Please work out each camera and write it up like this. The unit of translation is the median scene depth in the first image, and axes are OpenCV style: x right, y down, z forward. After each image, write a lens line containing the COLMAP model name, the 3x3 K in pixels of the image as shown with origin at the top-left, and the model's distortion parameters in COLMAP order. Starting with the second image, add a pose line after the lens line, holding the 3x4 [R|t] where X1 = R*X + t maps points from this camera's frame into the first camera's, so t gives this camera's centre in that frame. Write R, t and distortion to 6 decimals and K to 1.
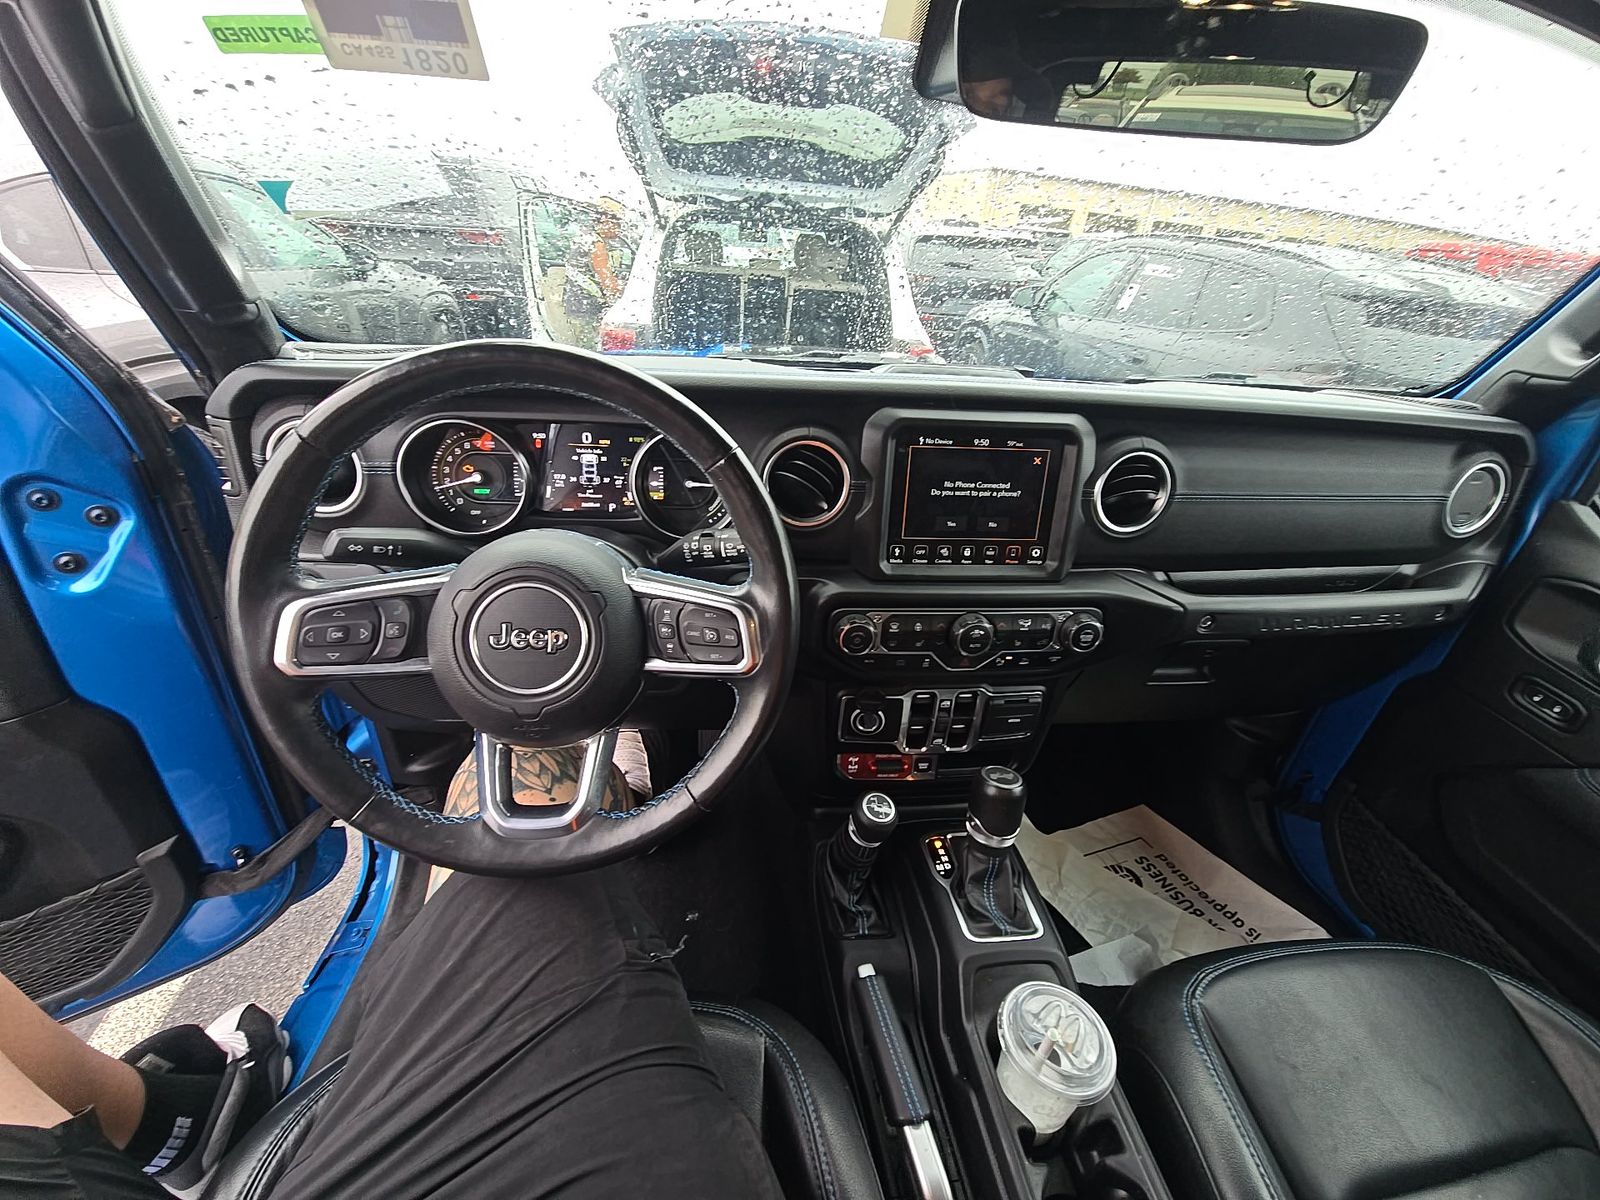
lens RADIAL K [[646.3, 0, 797.6], [0, 646.3, 595.4], [0, 0, 1]] dist [0.005380, -0.003048]
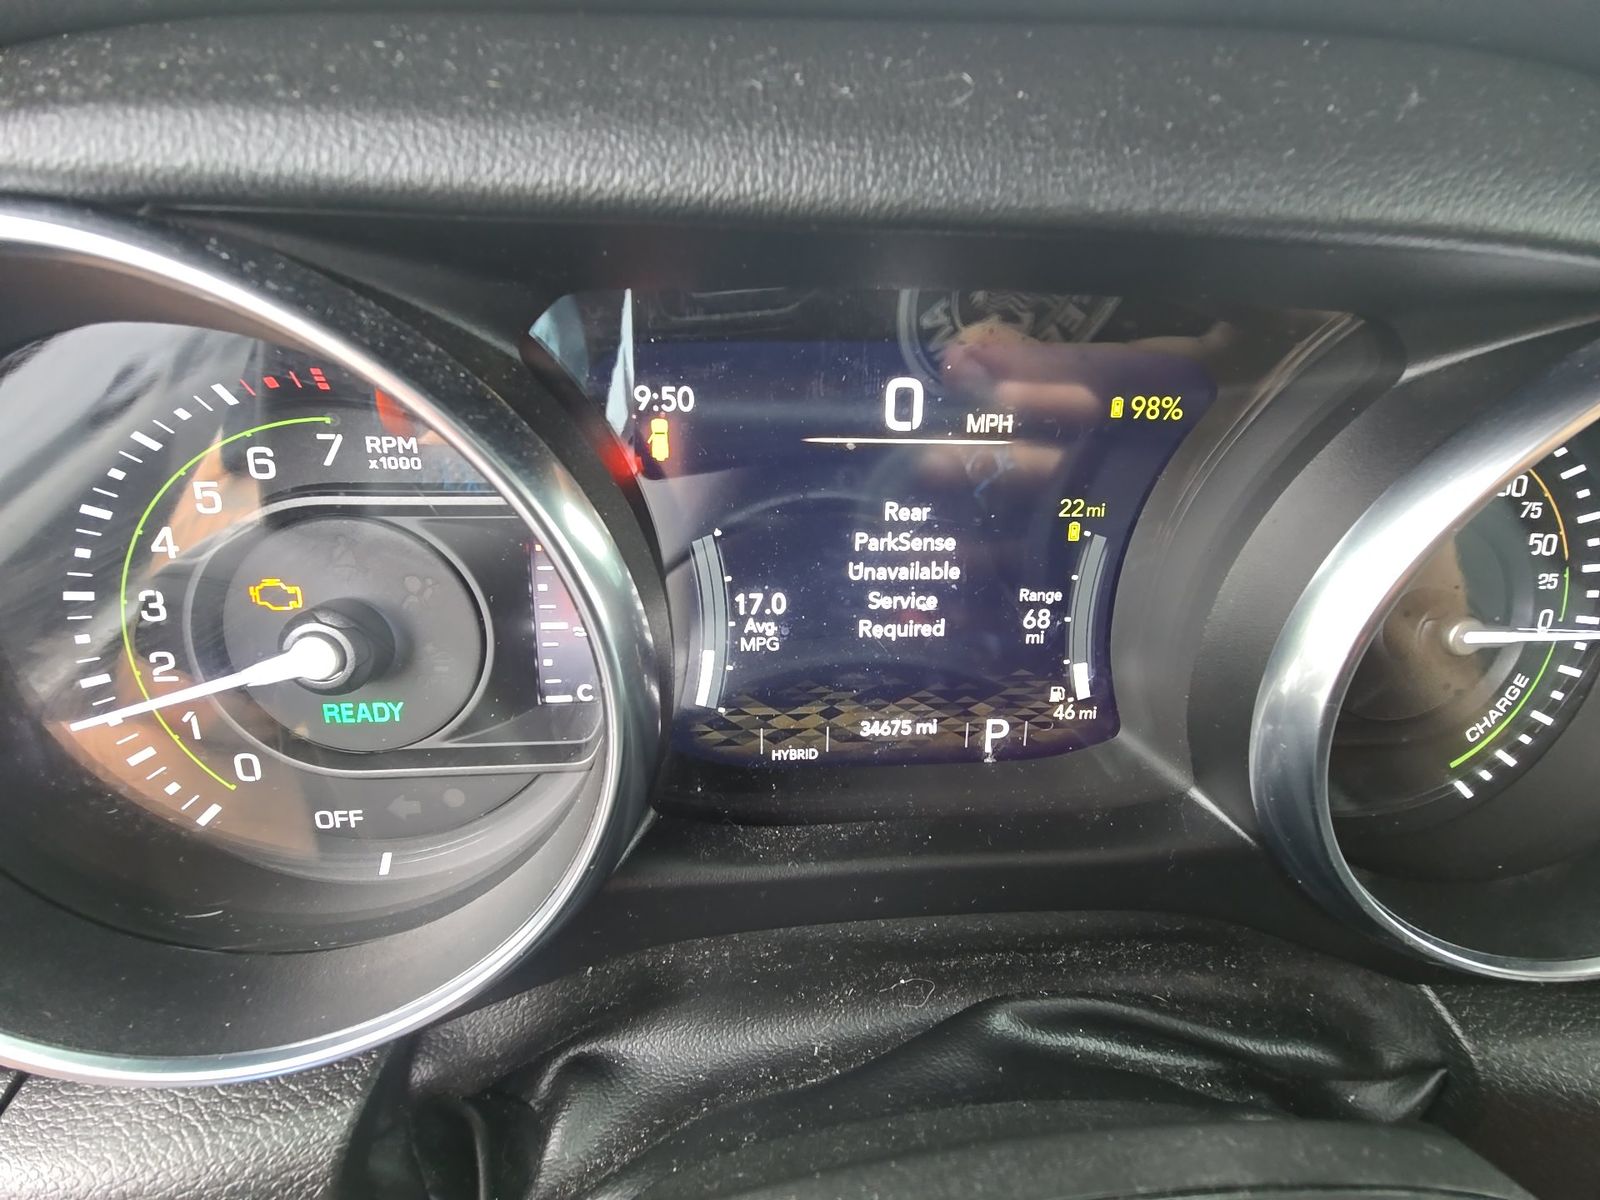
lens RADIAL K [[646.3, 0, 798.2], [0, 646.3, 596.0], [0, 0, 1]] dist [0.005380, -0.003048]
pose [[0.999361, -0.020687, -0.029162, -0.361334], [0.020738, 0.999784, 0.001477, -0.191899], [0.029126, -0.002081, 0.999574, 0.824880]]
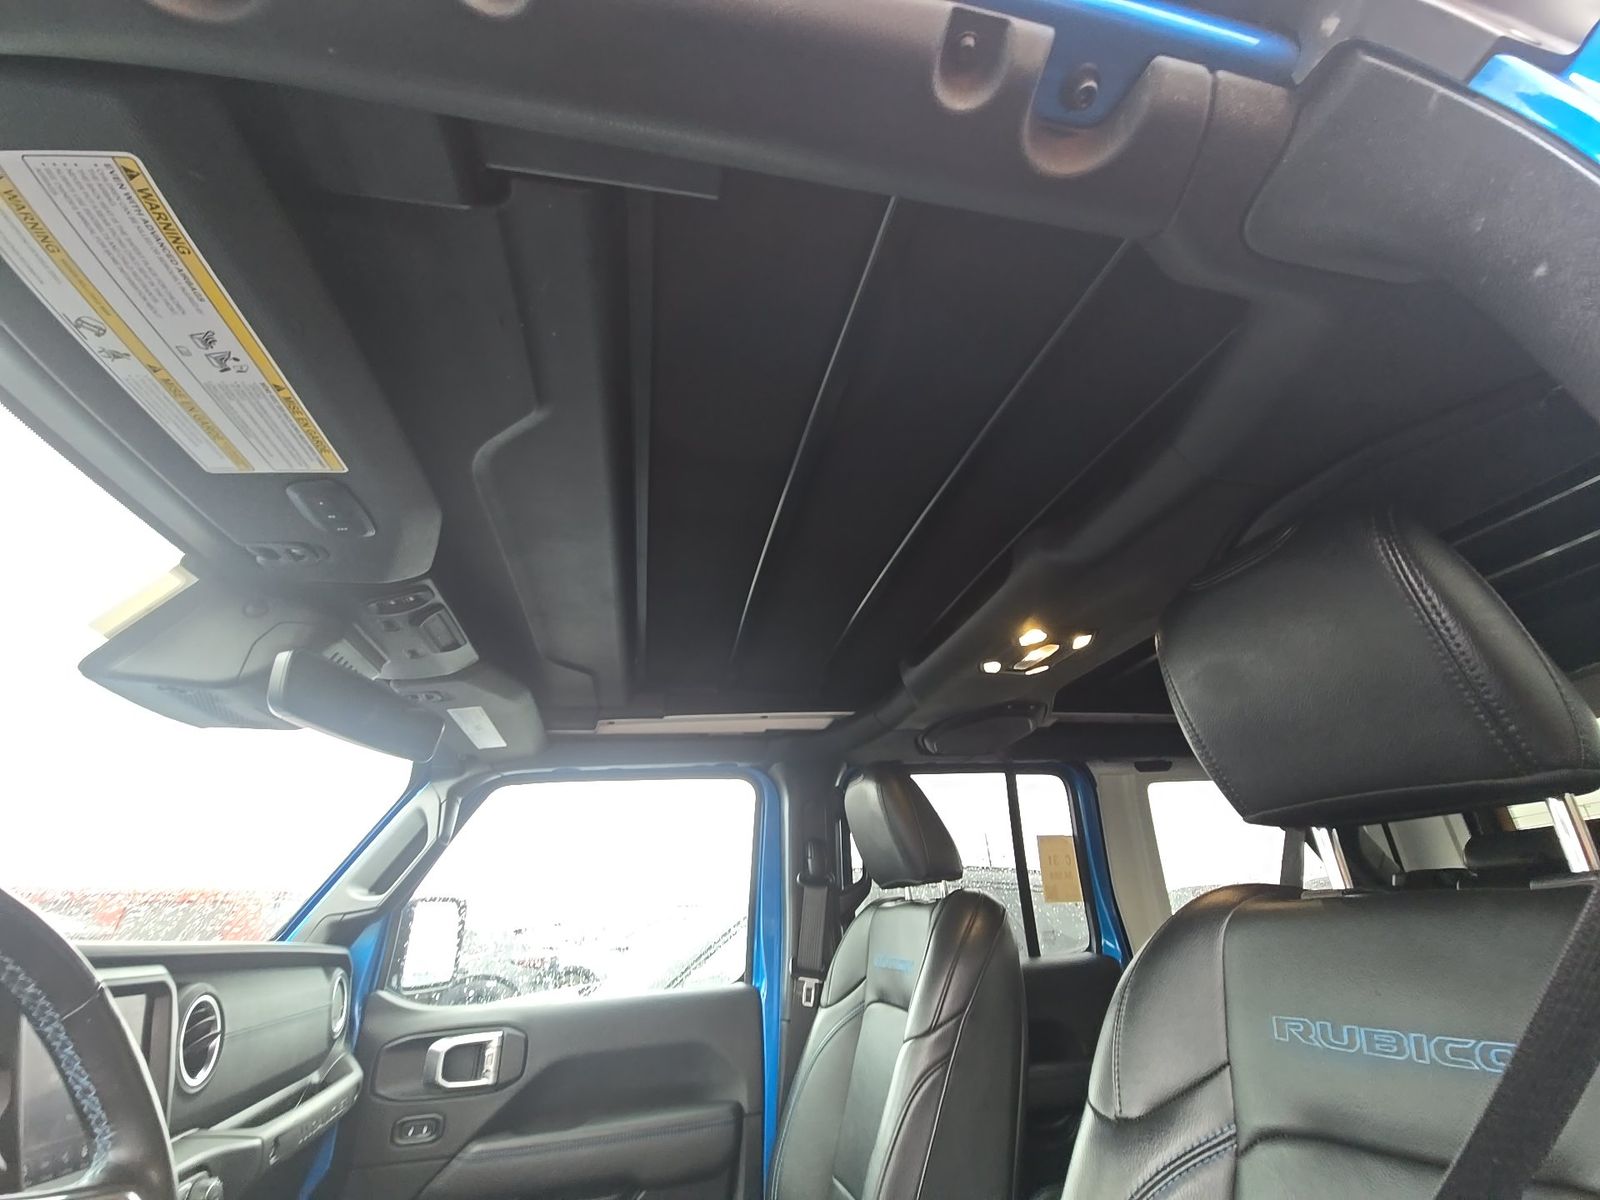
lens RADIAL K [[646.3, 0, 794.4], [0, 646.3, 598.2], [0, 0, 1]] dist [0.005380, -0.003048]
pose [[-0.098638, 0.375093, 0.921724, -0.787672], [0.527241, 0.805250, -0.271272, 0.052578], [-0.843971, 0.459213, -0.277193, 0.180443]]
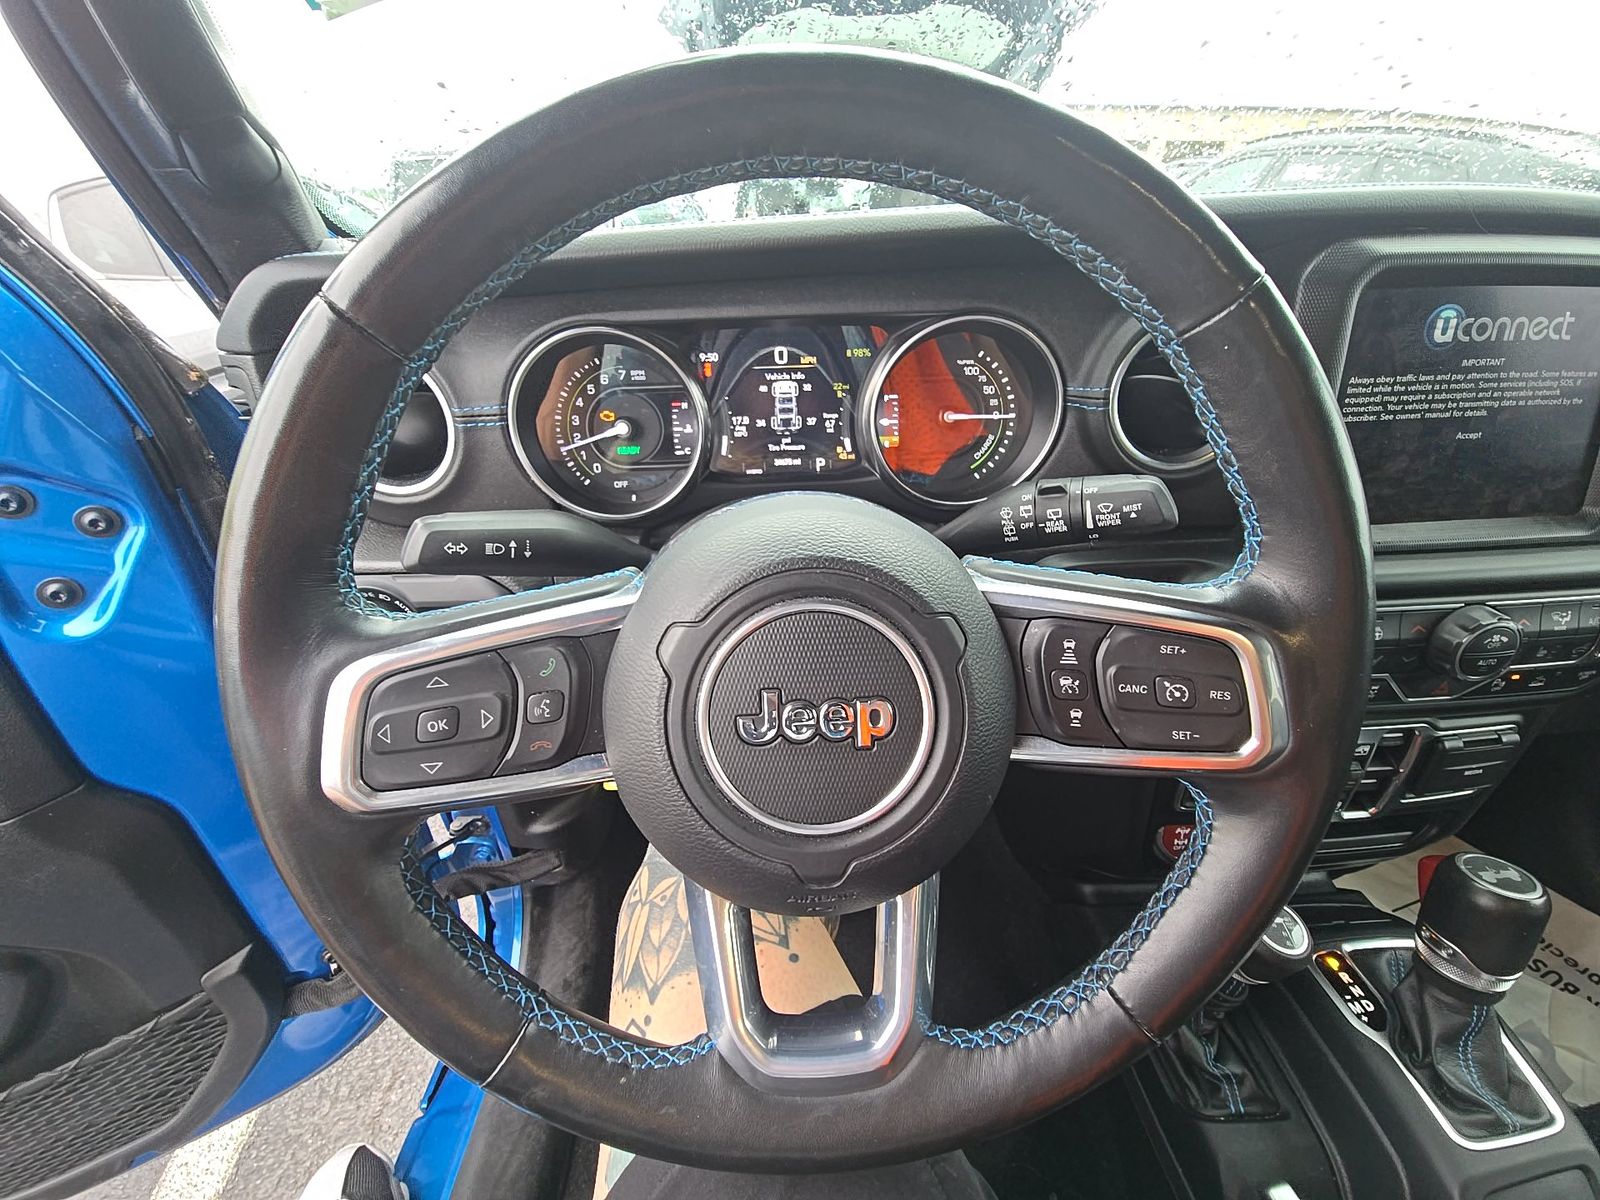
lens RADIAL K [[646.3, 0, 795.3], [0, 646.3, 591.2], [0, 0, 1]] dist [0.005380, -0.003048]
pose [[0.993509, -0.047581, -0.103328, -0.263314], [0.050291, 0.998451, 0.023783, -0.027175], [0.102037, -0.028825, 0.994363, 0.370651]]
